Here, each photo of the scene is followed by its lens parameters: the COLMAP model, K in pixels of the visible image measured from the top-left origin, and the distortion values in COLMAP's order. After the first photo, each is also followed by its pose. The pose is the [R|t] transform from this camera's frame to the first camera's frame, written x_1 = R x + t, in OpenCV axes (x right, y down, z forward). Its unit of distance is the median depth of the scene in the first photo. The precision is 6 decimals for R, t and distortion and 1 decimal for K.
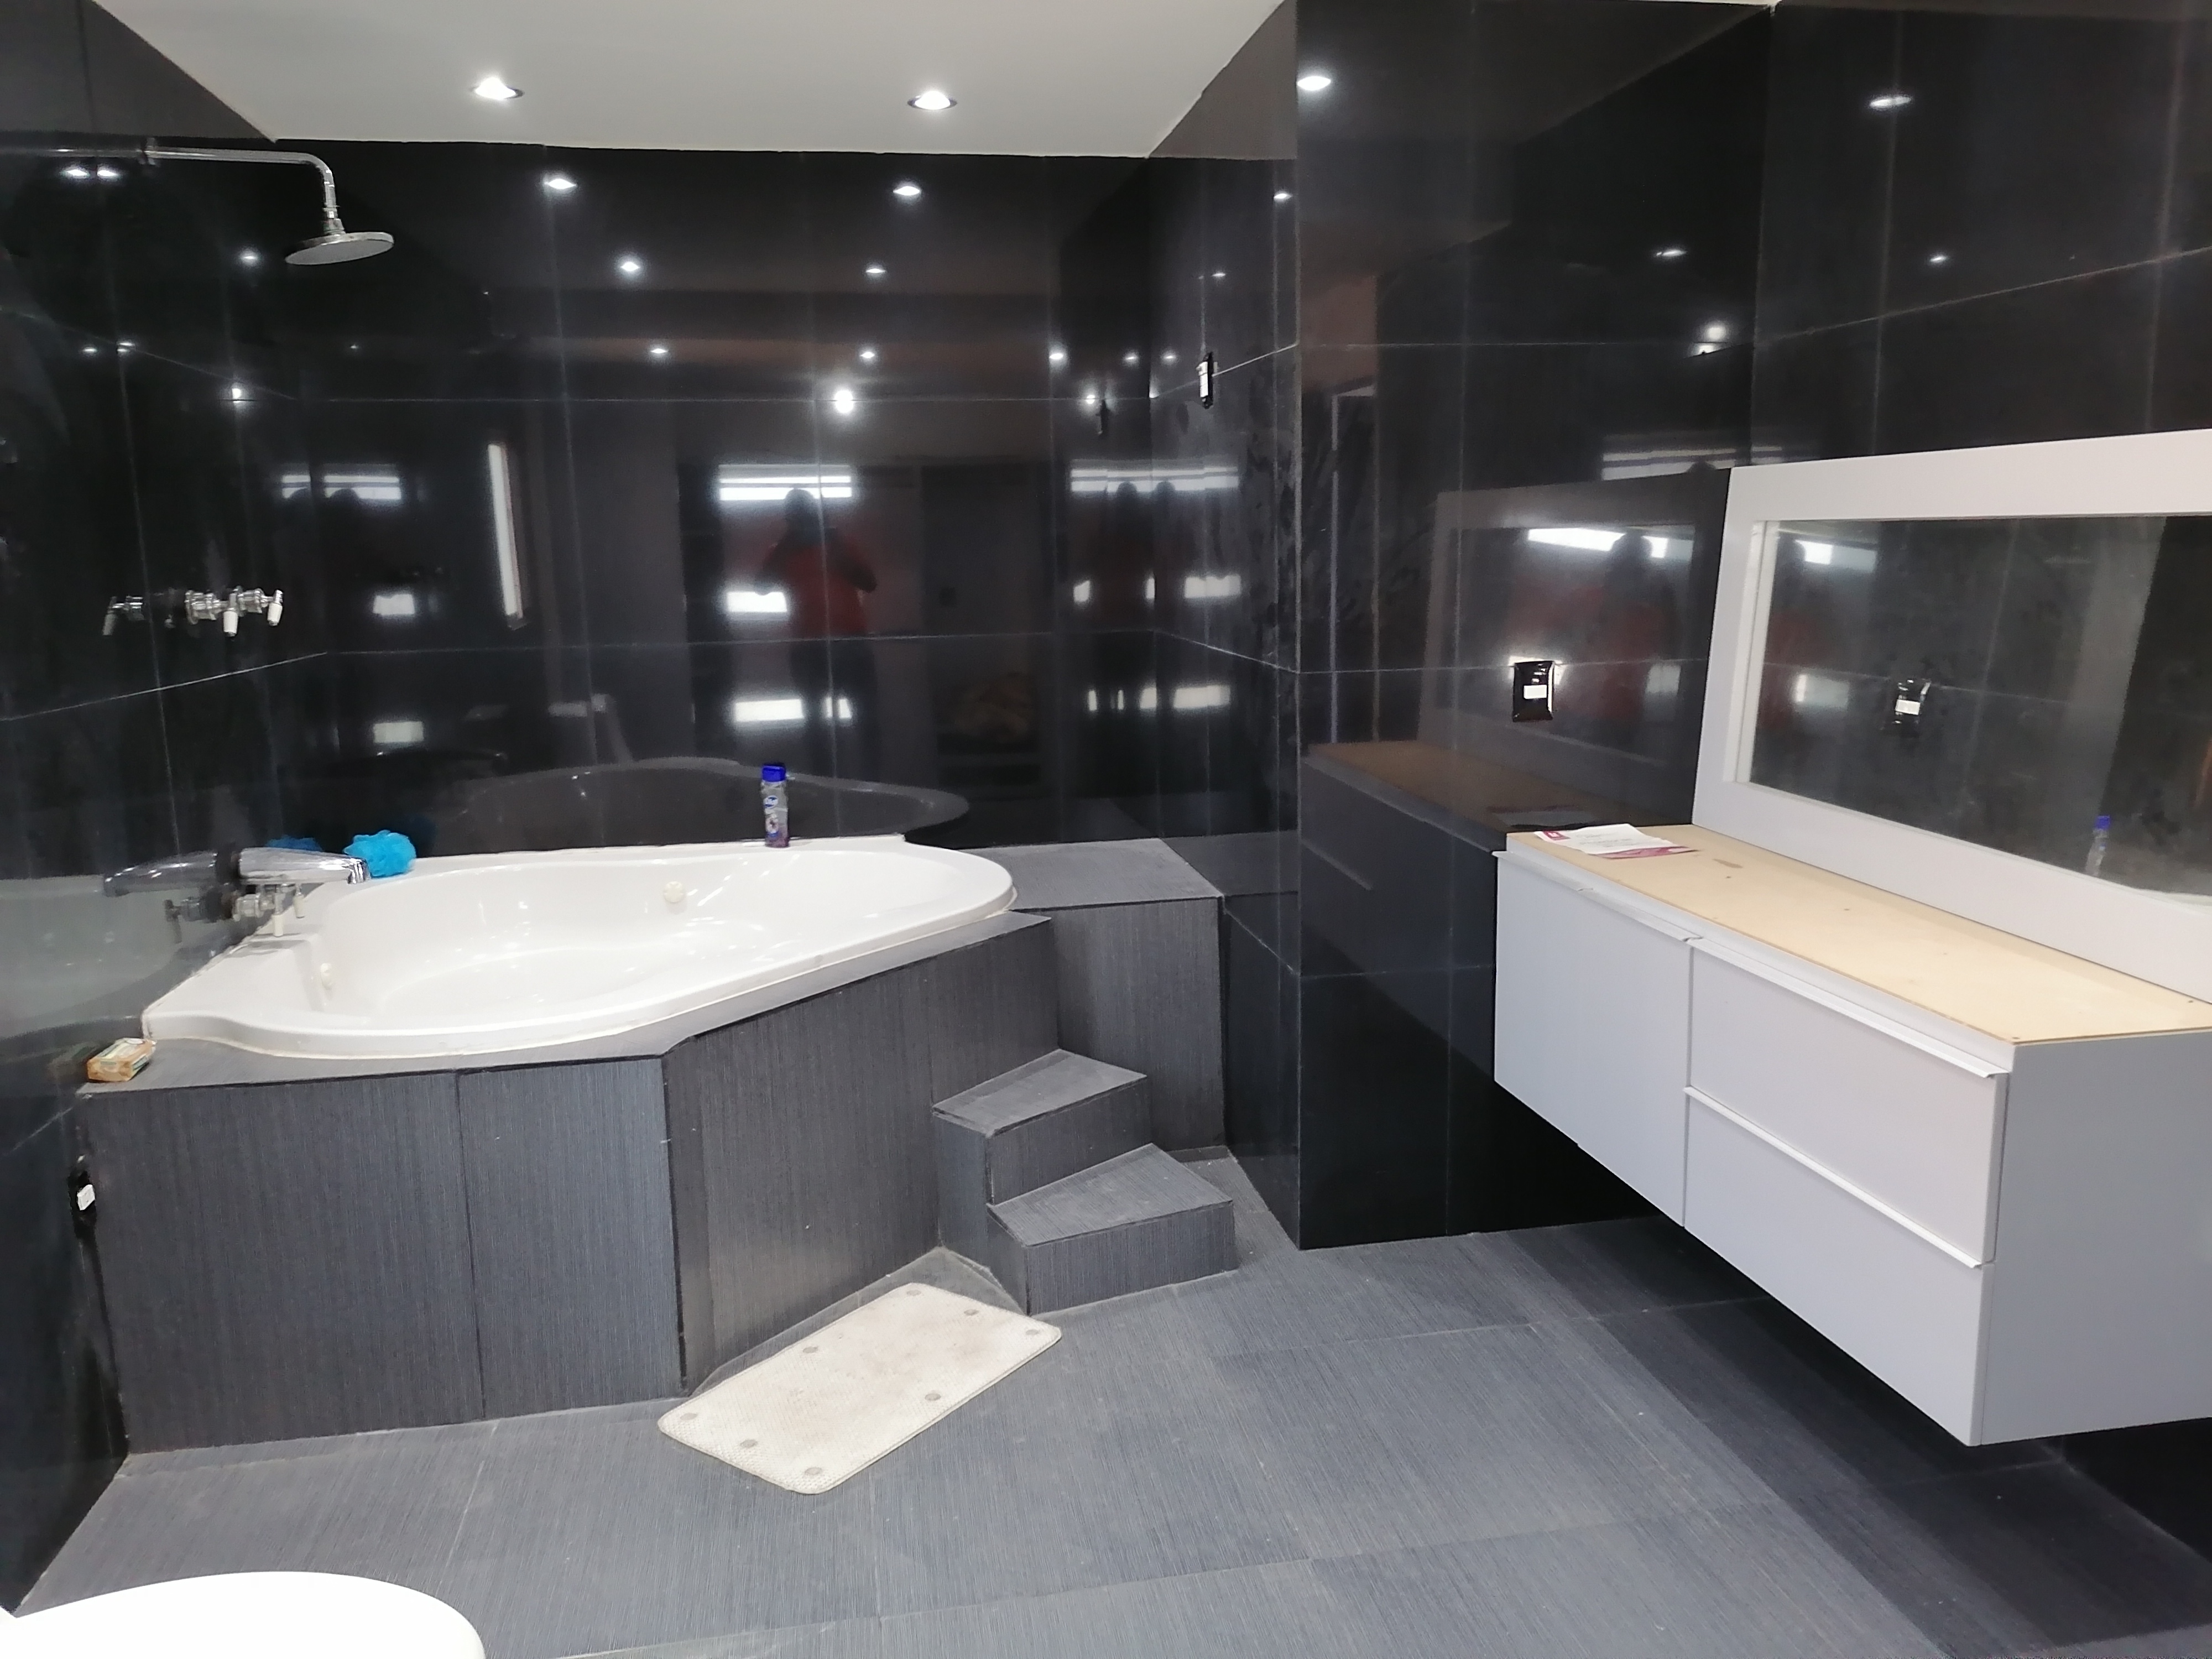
lens RADIAL K [[1638.1, 0, 1143.2], [0, 1638.1, 833.8], [0, 0, 1]] dist [0.073513, -0.095546]
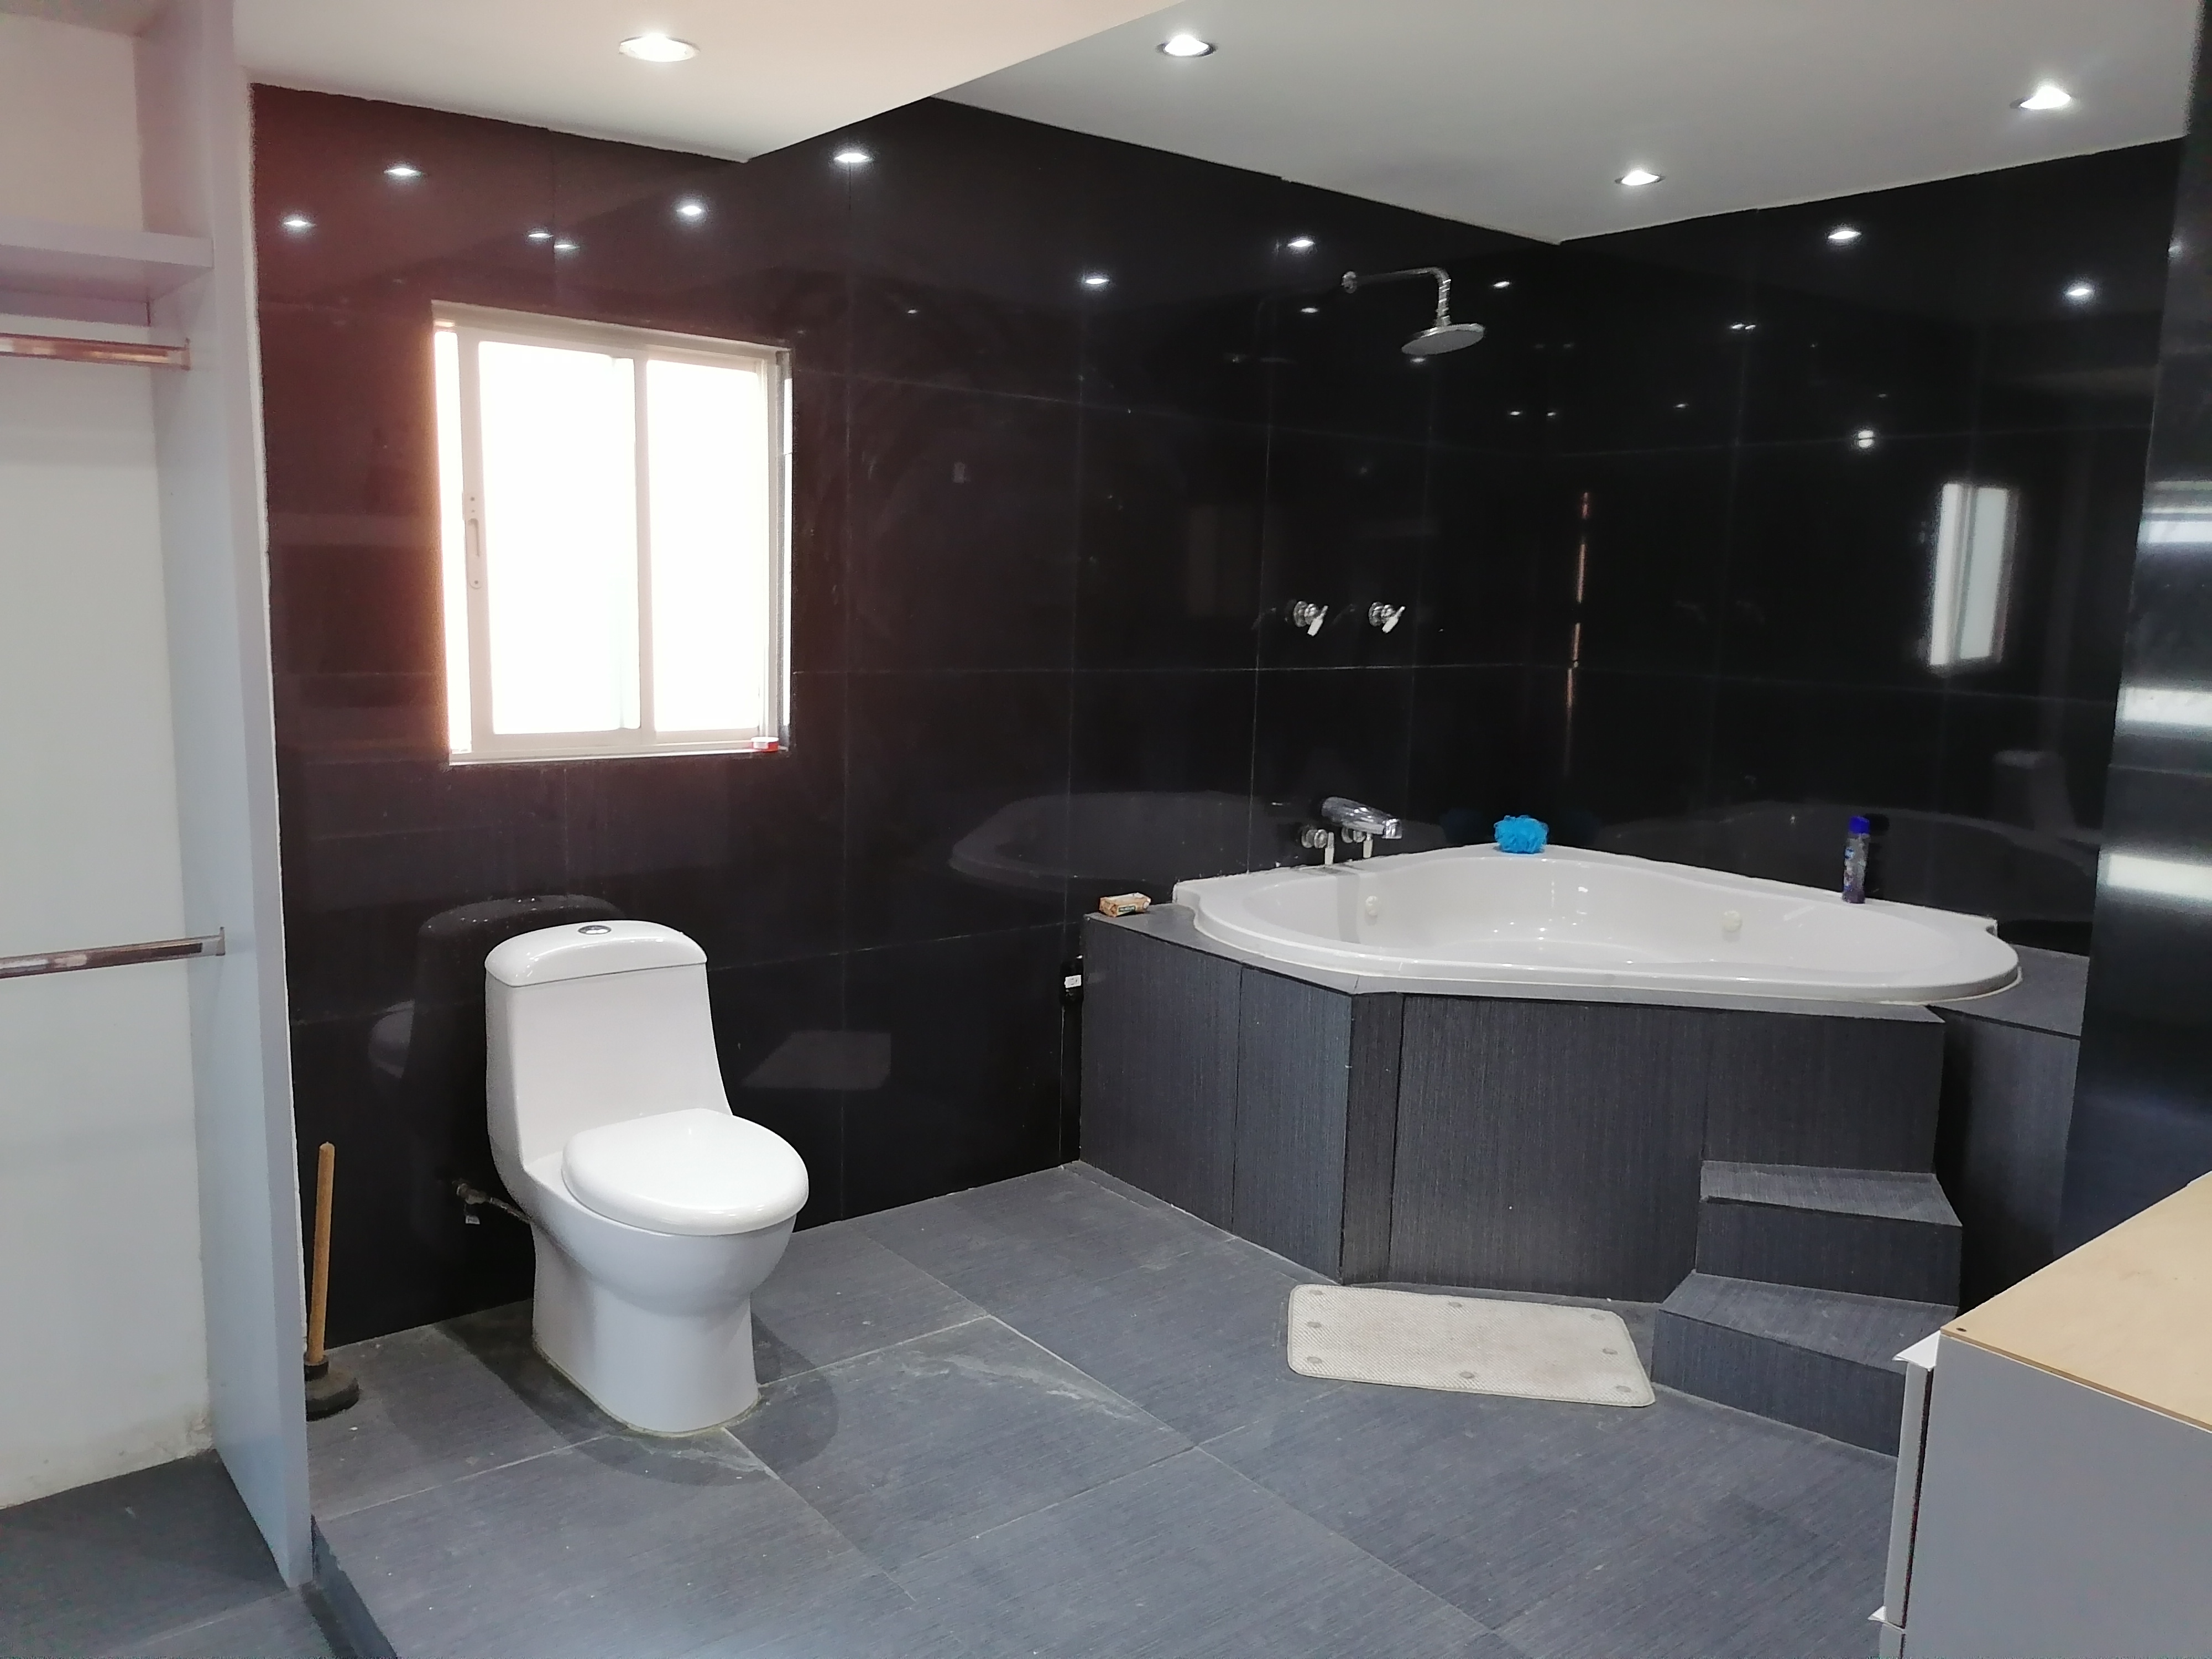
lens RADIAL K [[1653.4, 0, 1113.6], [0, 1653.4, 851.3], [0, 0, 1]] dist [0.079836, -0.100712]
pose [[0.480363, 0.176426, -0.859142, 0.570739], [-0.190062, 0.977223, 0.094407, -0.044139], [0.856229, 0.117940, 0.502953, 0.198876]]
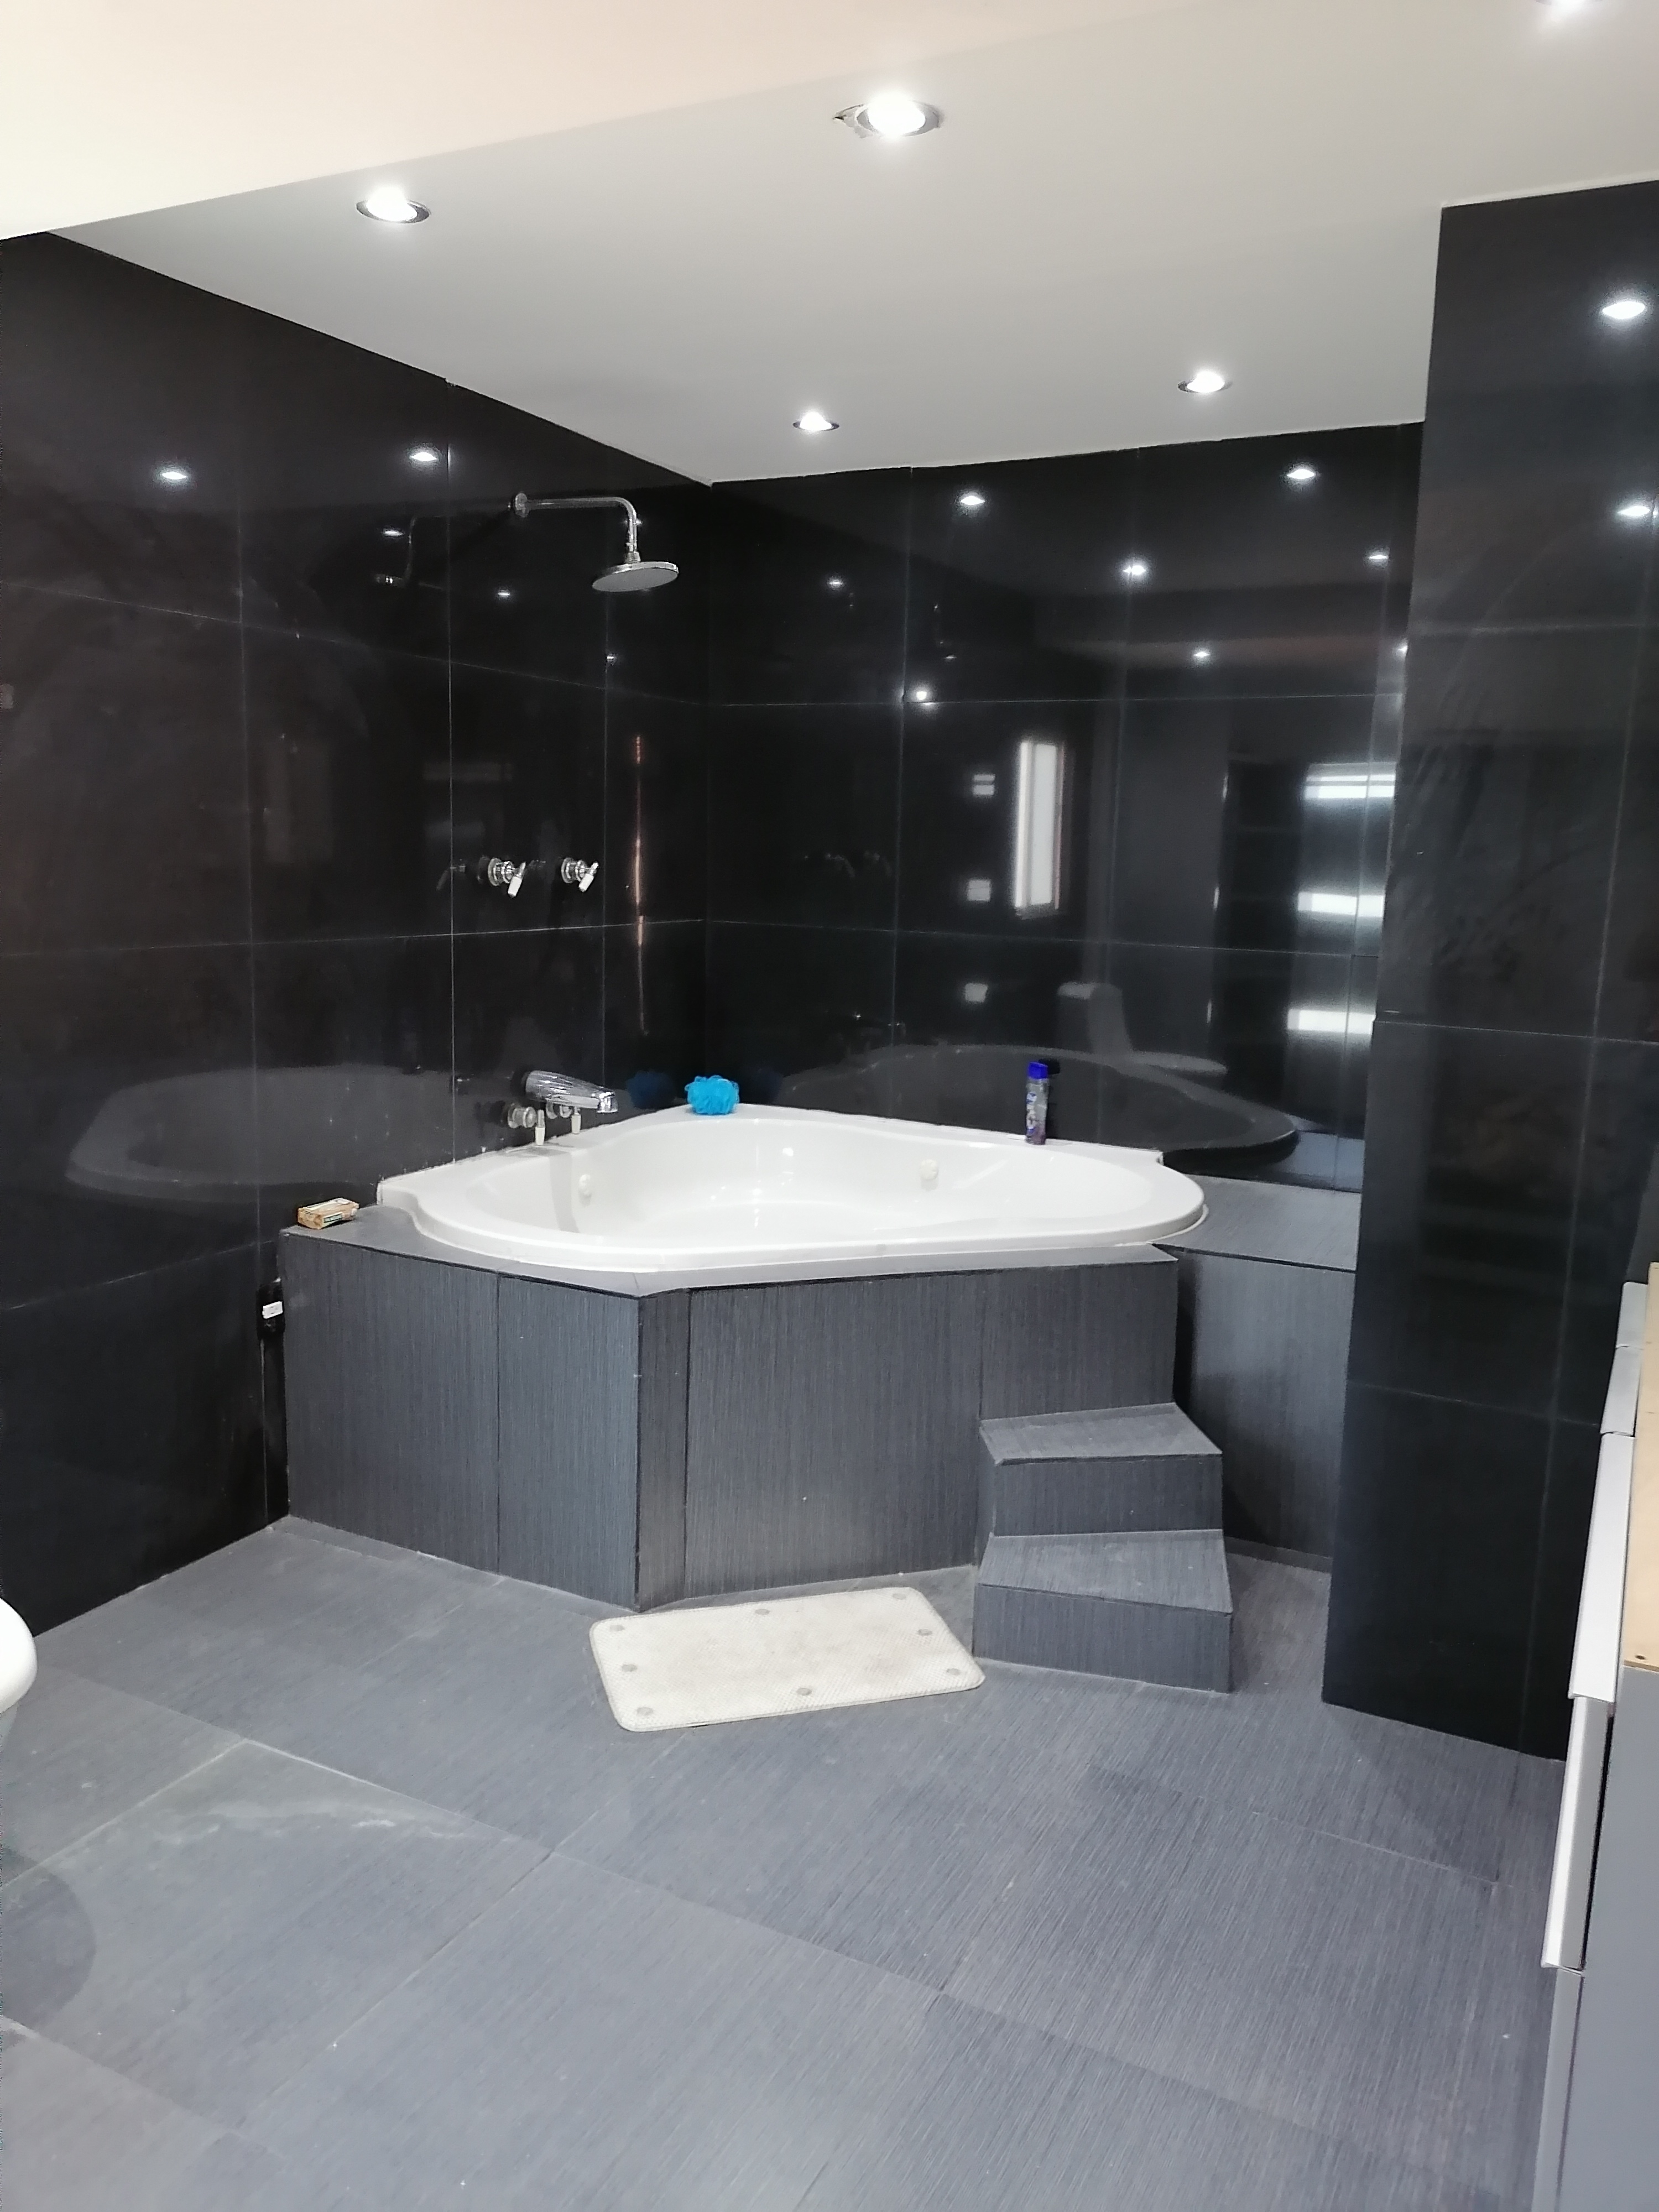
lens RADIAL K [[1653.4, 0, 838.0], [0, 1653.4, 1117.5], [0, 0, 1]] dist [0.079836, -0.100712]
pose [[0.794126, 0.145231, -0.590146, 0.394375], [-0.150627, 0.987765, 0.040393, -0.043418], [0.588792, 0.056815, 0.806286, 0.157732]]
